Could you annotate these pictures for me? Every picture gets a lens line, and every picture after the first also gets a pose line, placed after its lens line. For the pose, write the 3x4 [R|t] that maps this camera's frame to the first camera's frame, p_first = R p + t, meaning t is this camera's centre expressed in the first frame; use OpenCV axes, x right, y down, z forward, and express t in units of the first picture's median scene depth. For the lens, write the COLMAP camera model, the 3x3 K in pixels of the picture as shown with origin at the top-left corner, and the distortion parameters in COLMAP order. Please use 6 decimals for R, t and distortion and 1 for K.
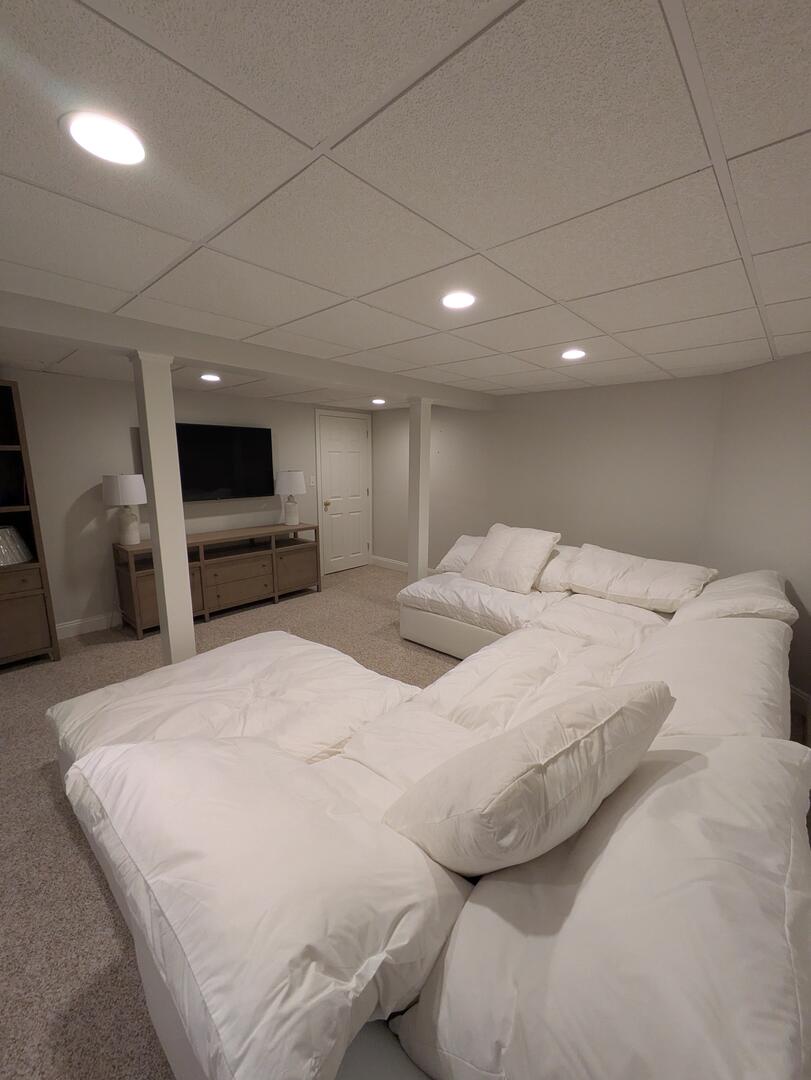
lens RADIAL K [[425.0, 0, 405.5], [0, 425.0, 540.0], [0, 0, 1]] dist [-0.000835, -0.000253]
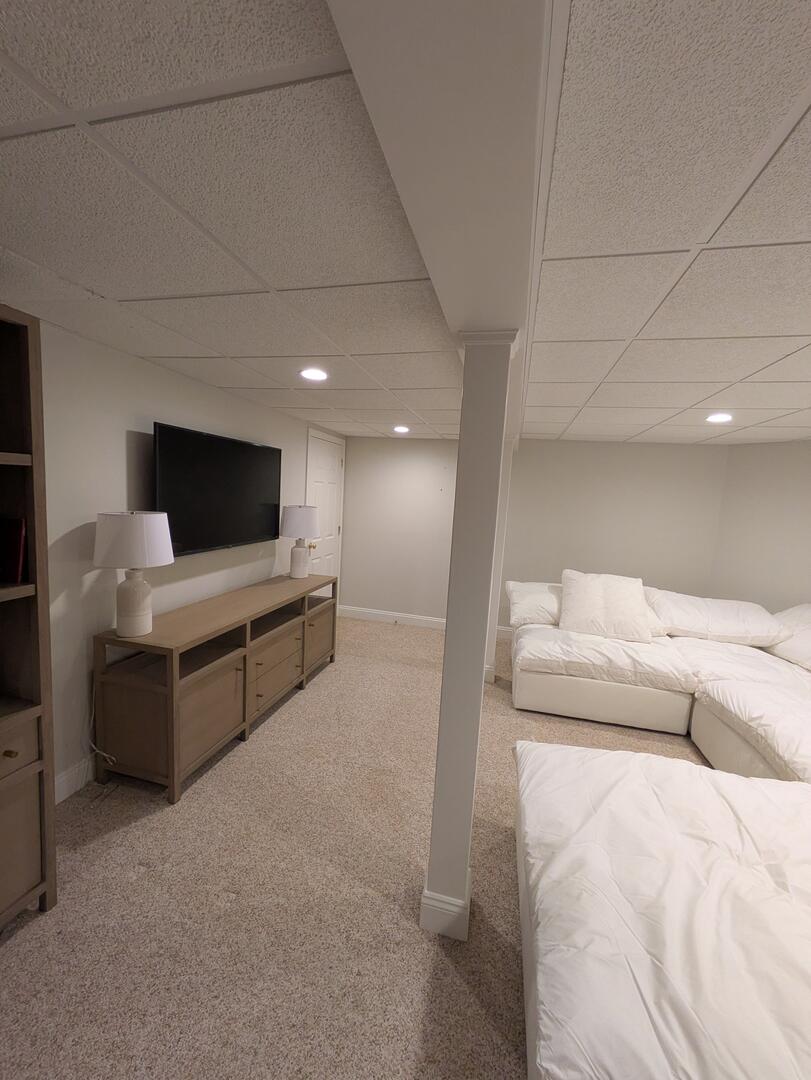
lens RADIAL K [[425.0, 0, 405.5], [0, 425.0, 540.0], [0, 0, 1]] dist [-0.000835, -0.000253]
pose [[0.881172, -0.007716, 0.472732, -0.610989], [0.036992, 0.997927, -0.052665, -0.073657], [-0.471346, 0.063894, 0.879631, 0.330107]]
